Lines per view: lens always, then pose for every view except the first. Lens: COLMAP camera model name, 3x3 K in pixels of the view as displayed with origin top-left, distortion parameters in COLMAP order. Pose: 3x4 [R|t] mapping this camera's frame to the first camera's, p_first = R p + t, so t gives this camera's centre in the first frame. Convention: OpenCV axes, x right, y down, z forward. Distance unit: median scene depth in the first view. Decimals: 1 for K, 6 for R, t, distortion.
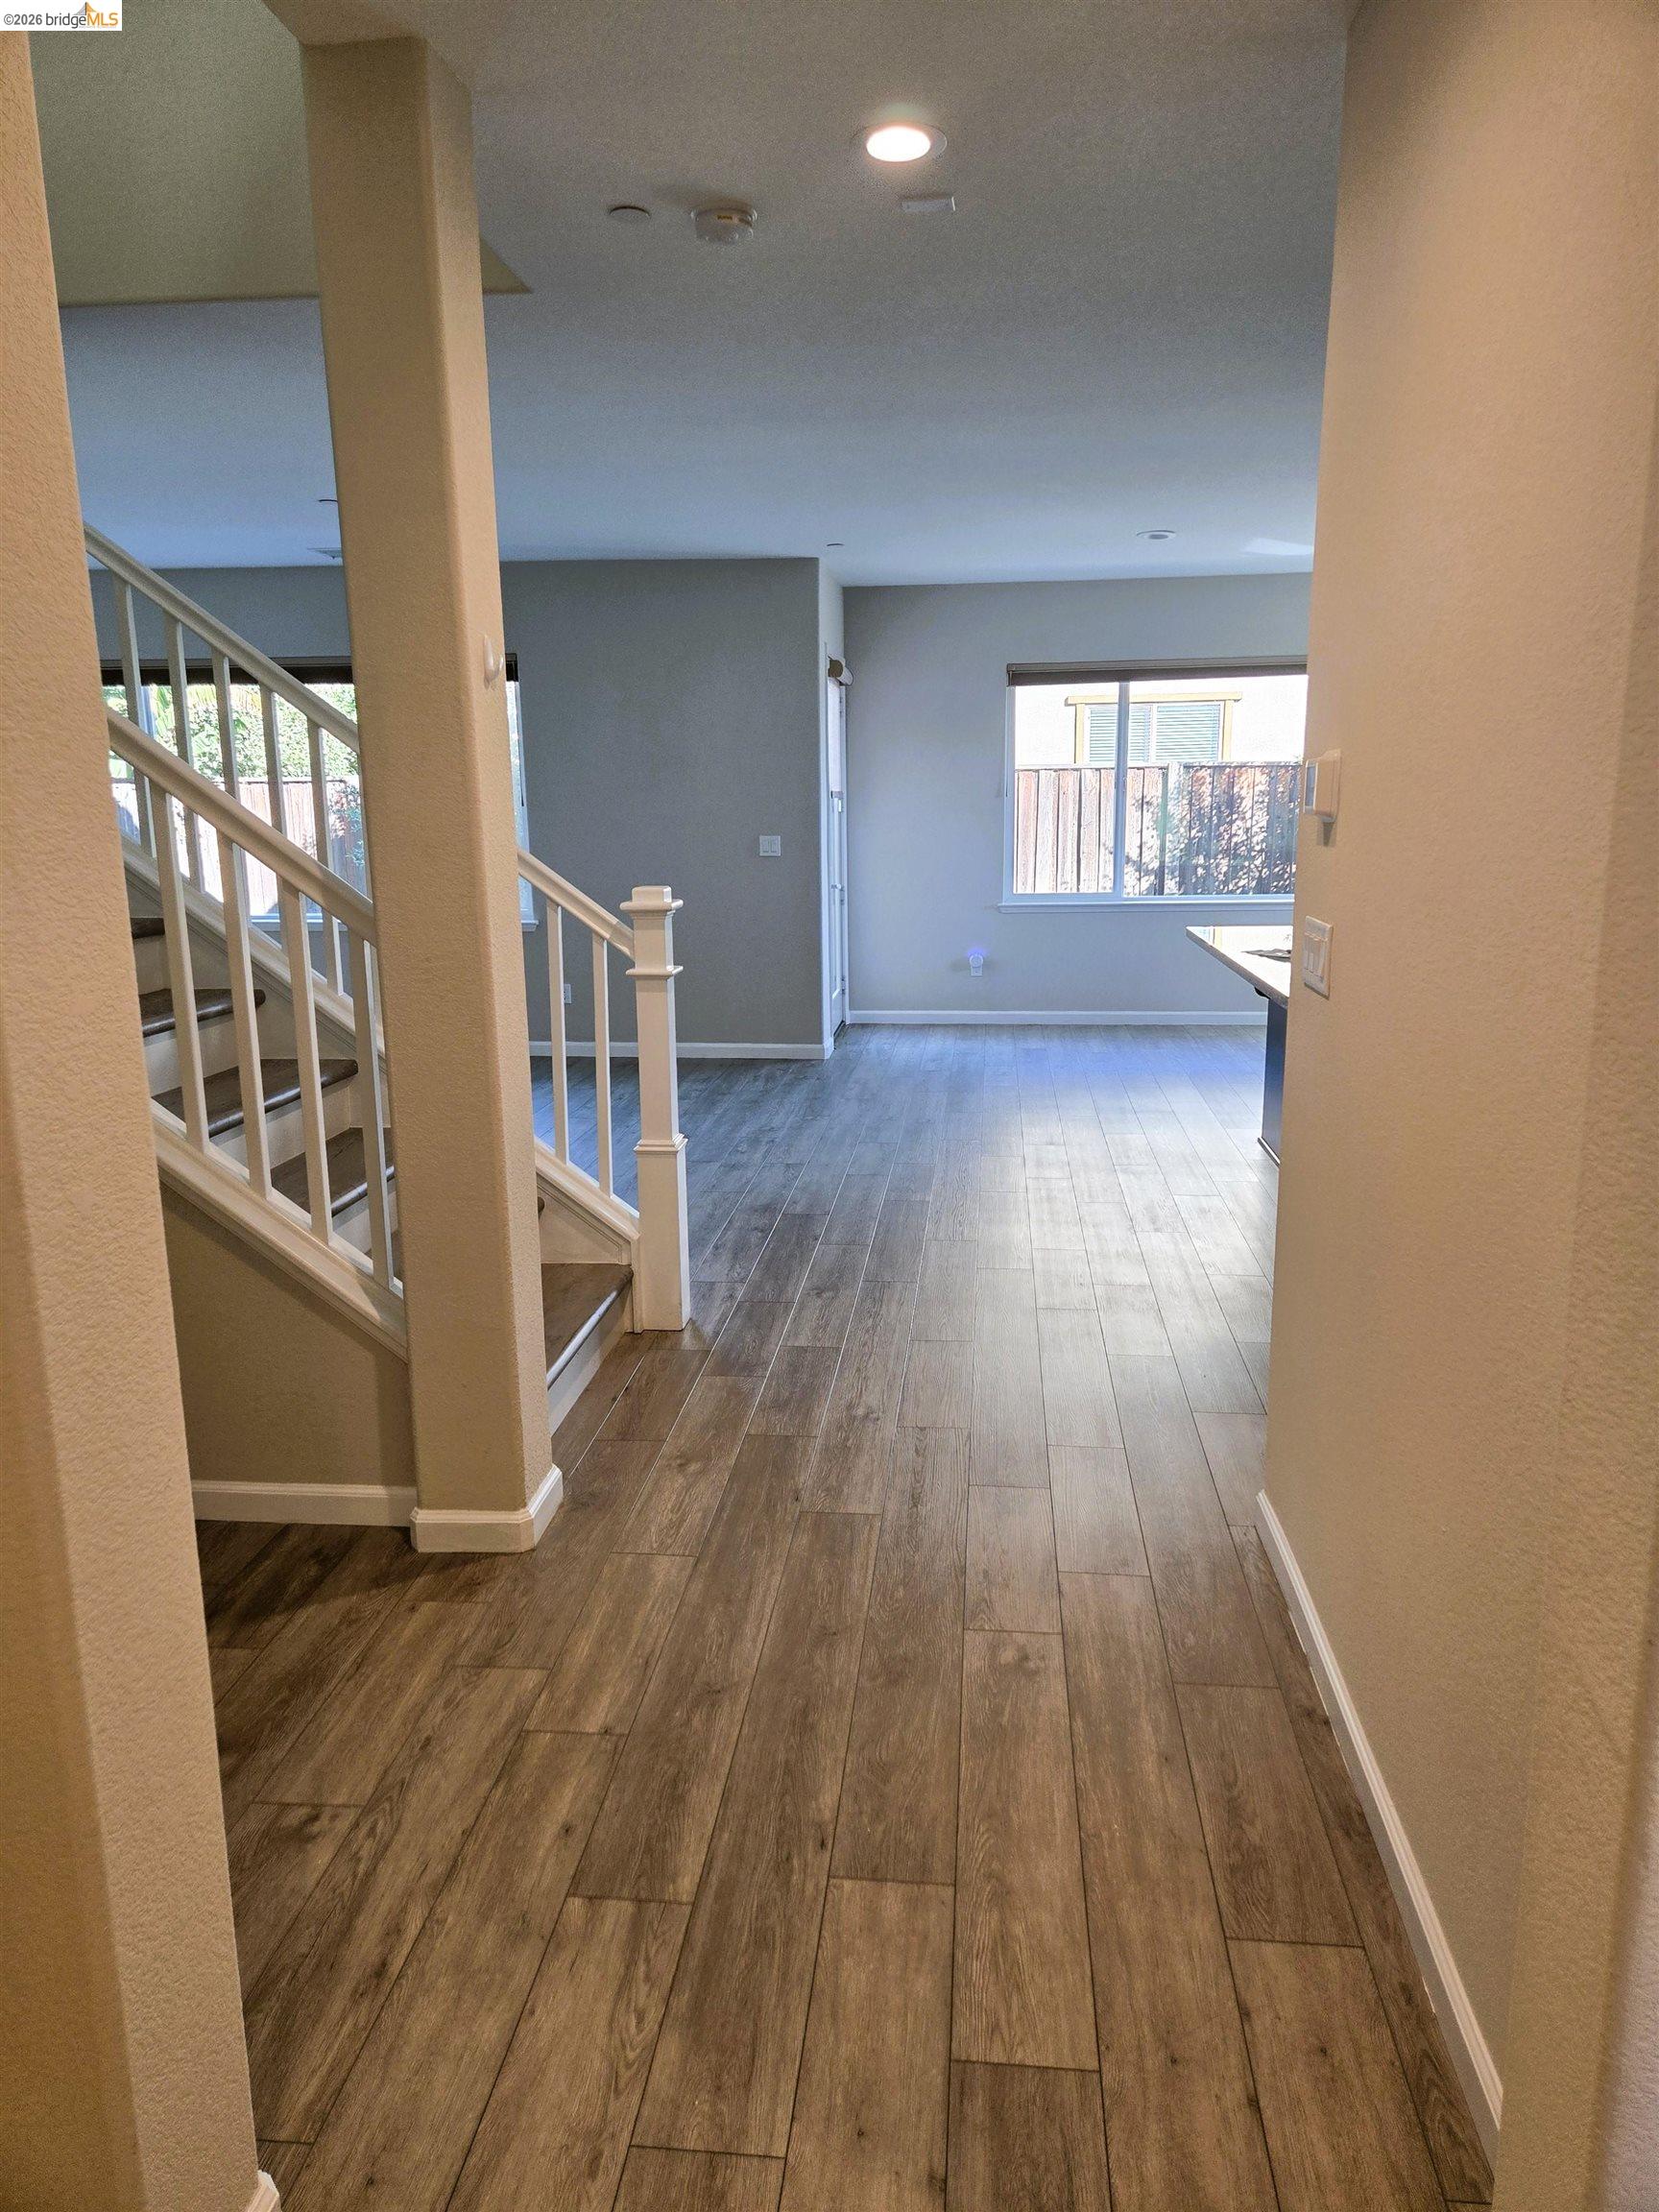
lens RADIAL K [[1479.2, 0, 830.4], [0, 1479.2, 1106.1], [0, 0, 1]] dist [0.031207, -0.023557]
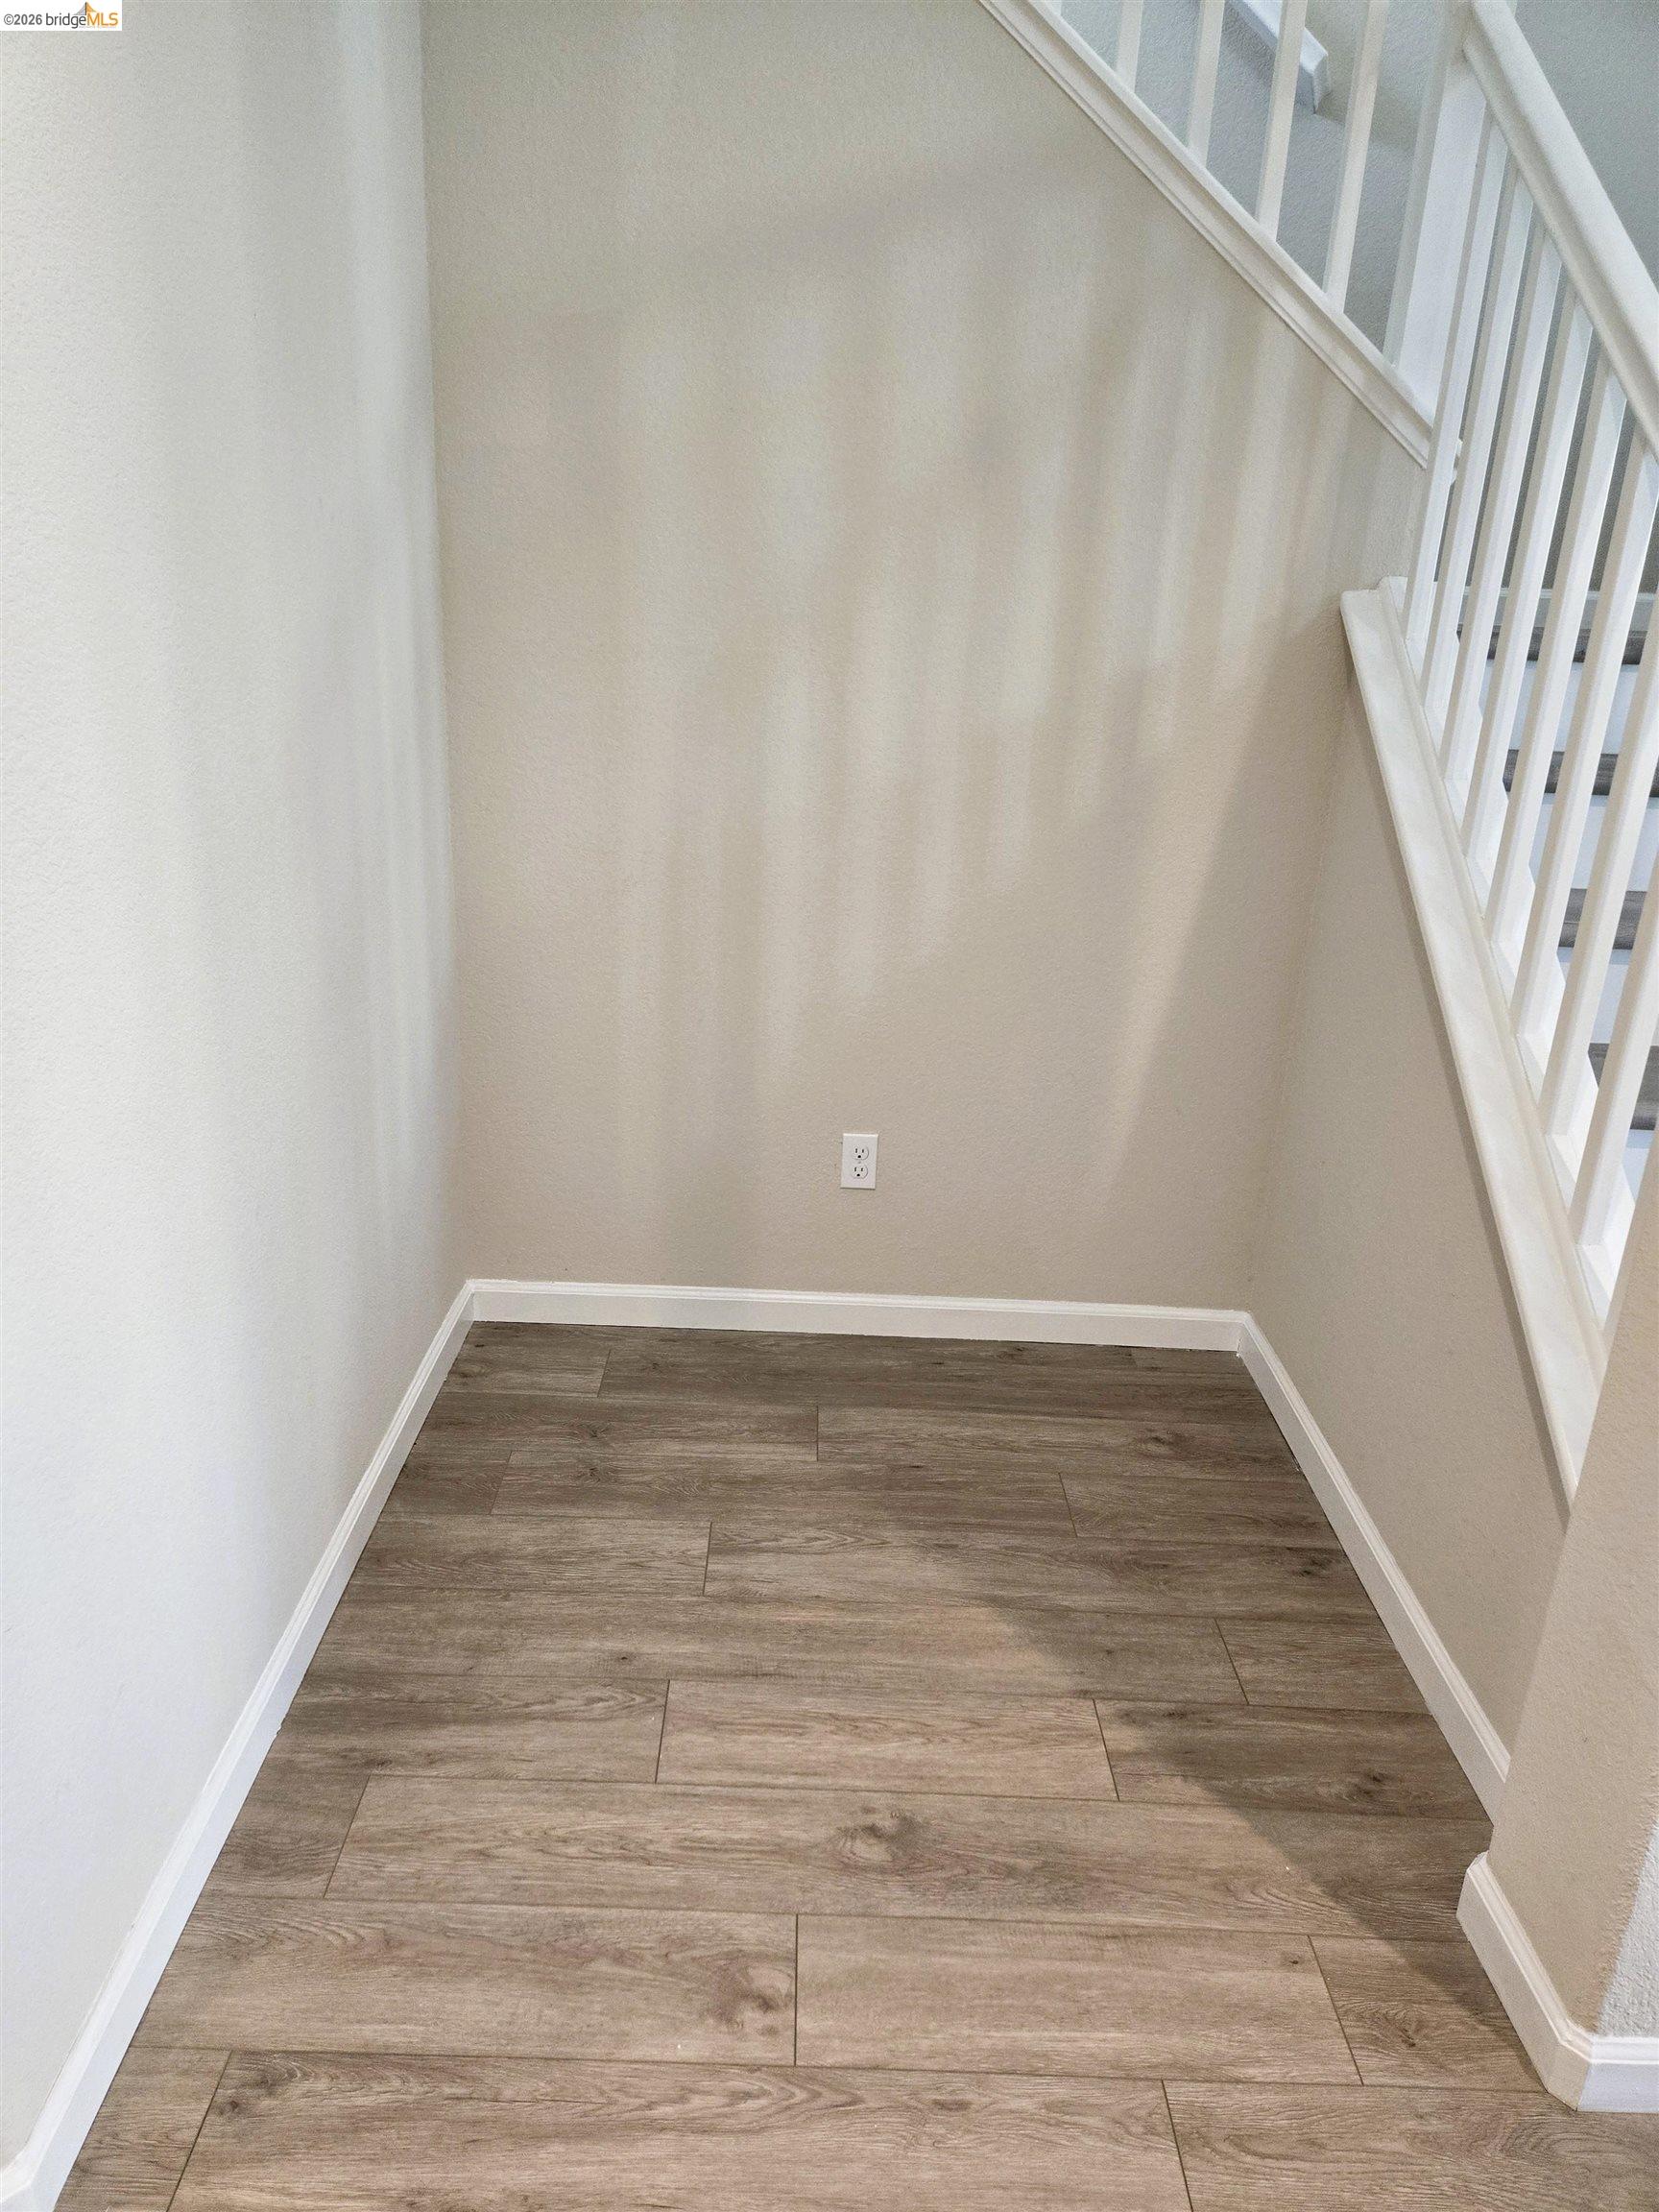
lens RADIAL K [[1479.2, 0, 830.1], [0, 1479.2, 1103.2], [0, 0, 1]] dist [0.031207, -0.023557]
pose [[0.109357, 0.353148, -0.929154, 0.128331], [-0.257801, 0.912851, 0.316610, -0.111417], [0.959989, 0.204913, 0.190869, 0.668446]]
